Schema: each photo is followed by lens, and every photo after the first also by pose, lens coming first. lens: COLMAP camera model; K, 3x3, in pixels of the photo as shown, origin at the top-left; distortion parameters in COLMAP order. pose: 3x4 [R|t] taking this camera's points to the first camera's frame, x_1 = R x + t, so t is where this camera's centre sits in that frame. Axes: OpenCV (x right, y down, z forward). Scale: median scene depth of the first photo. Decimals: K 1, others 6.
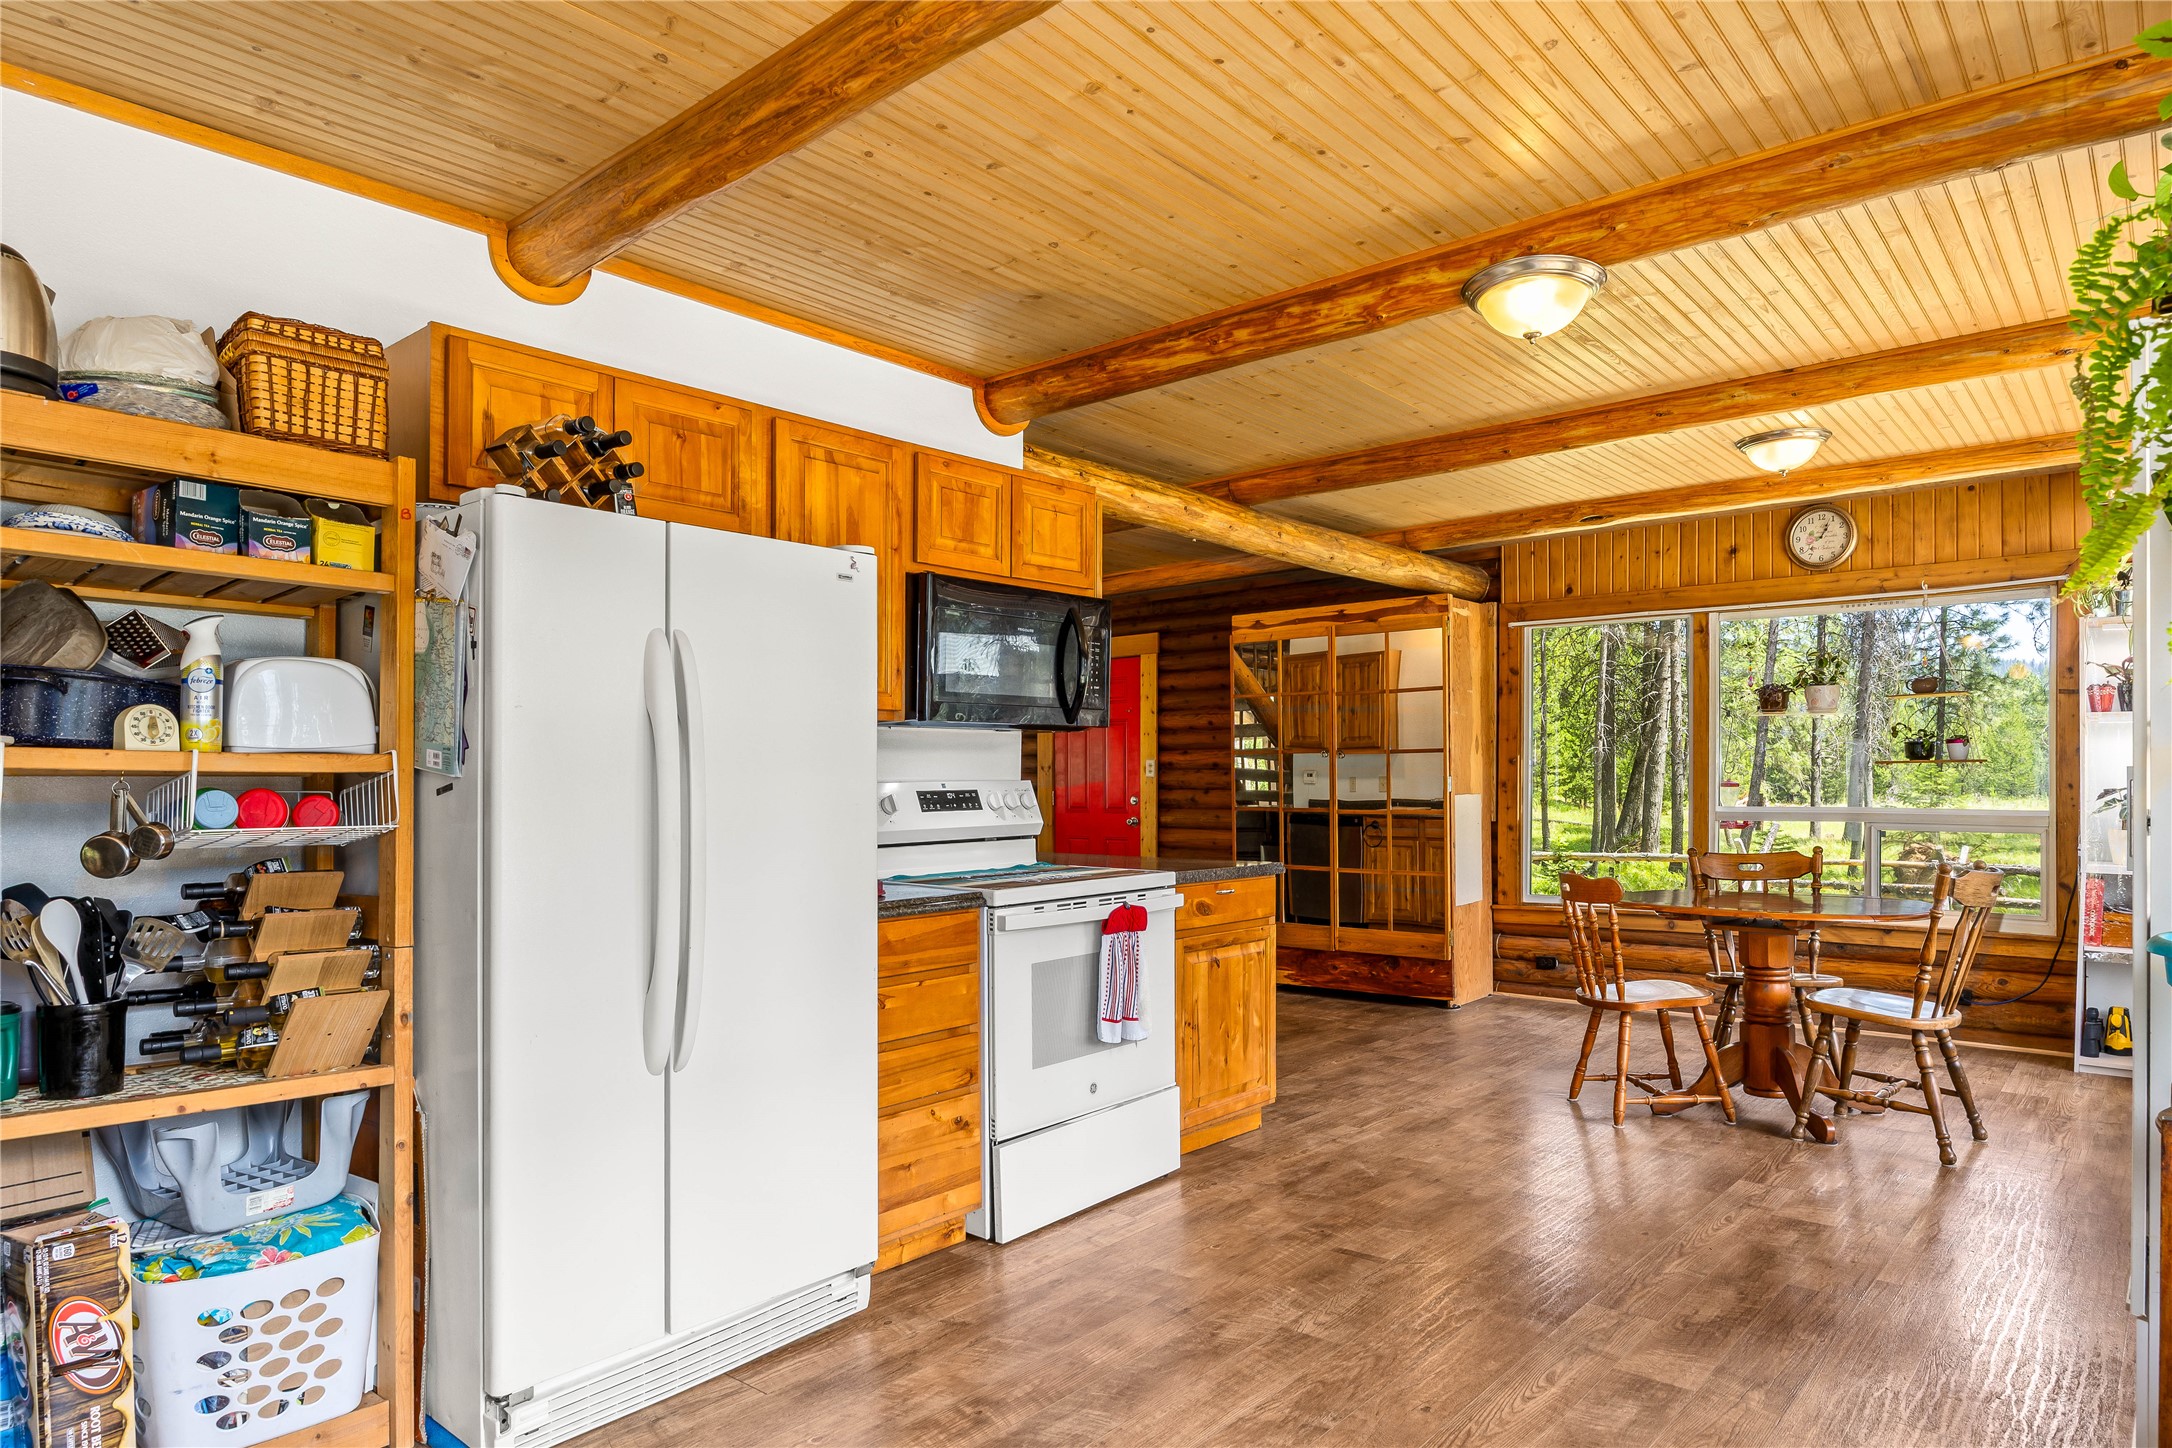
lens RADIAL K [[1270.0, 0, 1088.8], [0, 1270.0, 780.1], [0, 0, 1]] dist [0.001178, 0.000398]
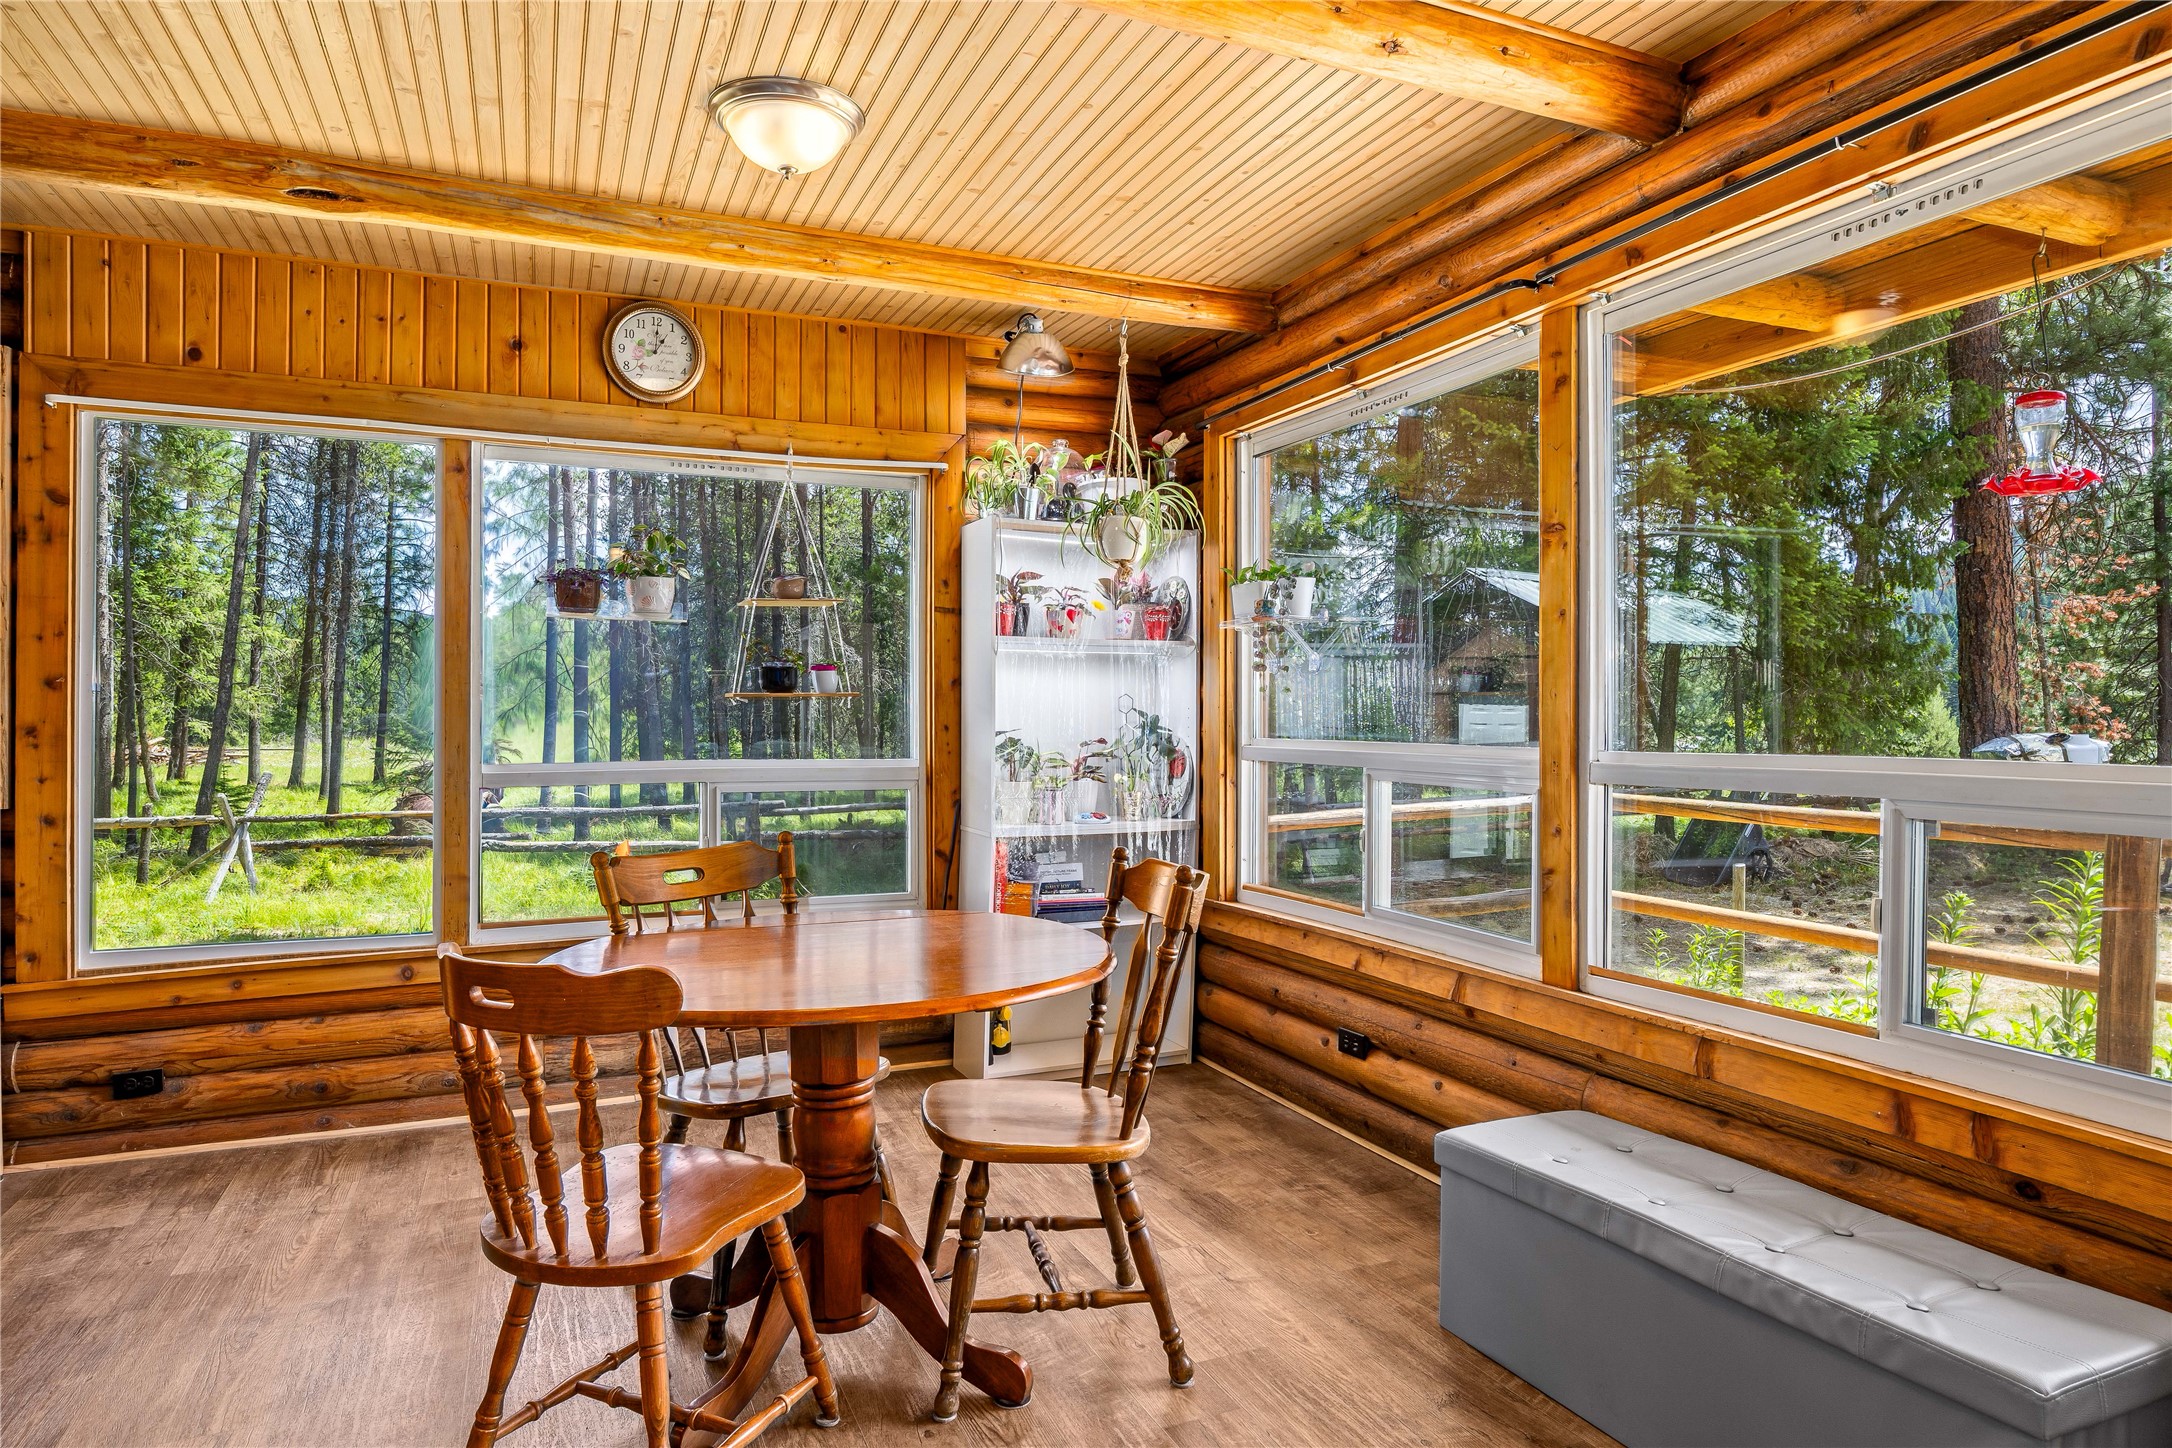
lens RADIAL K [[1270.0, 0, 1089.1], [0, 1270.0, 720.1], [0, 0, 1]] dist [0.001178, 0.000398]
pose [[0.433971, -0.001632, 0.900925, 0.079630], [0.000649, 0.999999, 0.001499, -0.001200], [-0.900927, -0.000066, 0.433971, 0.506731]]
